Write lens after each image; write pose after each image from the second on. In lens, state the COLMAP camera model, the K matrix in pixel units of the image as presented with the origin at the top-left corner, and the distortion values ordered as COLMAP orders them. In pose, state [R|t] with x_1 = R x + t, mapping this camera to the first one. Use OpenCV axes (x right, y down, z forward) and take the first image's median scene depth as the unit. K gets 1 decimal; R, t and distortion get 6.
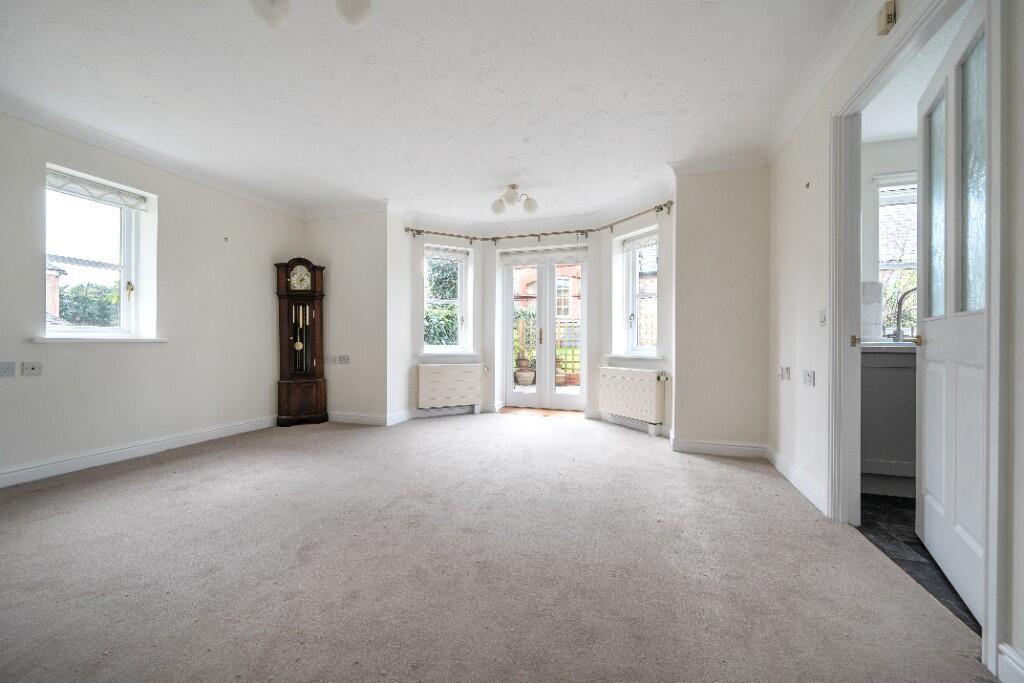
lens RADIAL K [[404.3, 0, 516.7], [0, 404.3, 339.0], [0, 0, 1]] dist [0.000541, 0.000000]
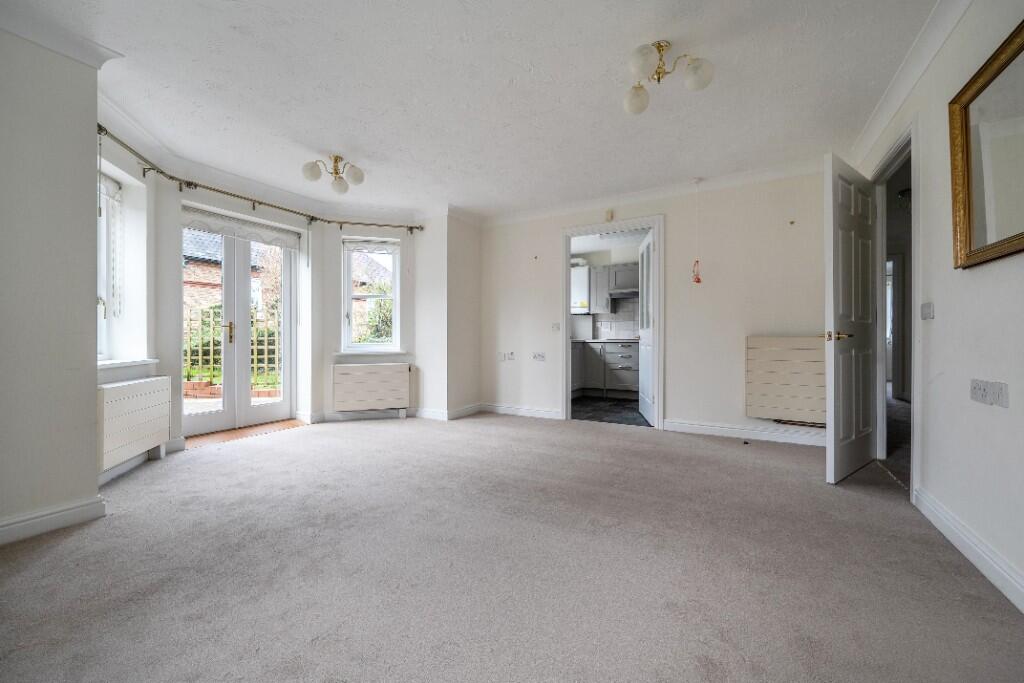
lens RADIAL K [[404.3, 0, 516.7], [0, 404.3, 339.0], [0, 0, 1]] dist [0.000541, 0.000000]
pose [[0.197227, -0.003779, 0.980351, -0.709576], [0.001779, 0.999992, 0.003497, 0.003458], [-0.980356, 0.001055, 0.197232, 0.415911]]
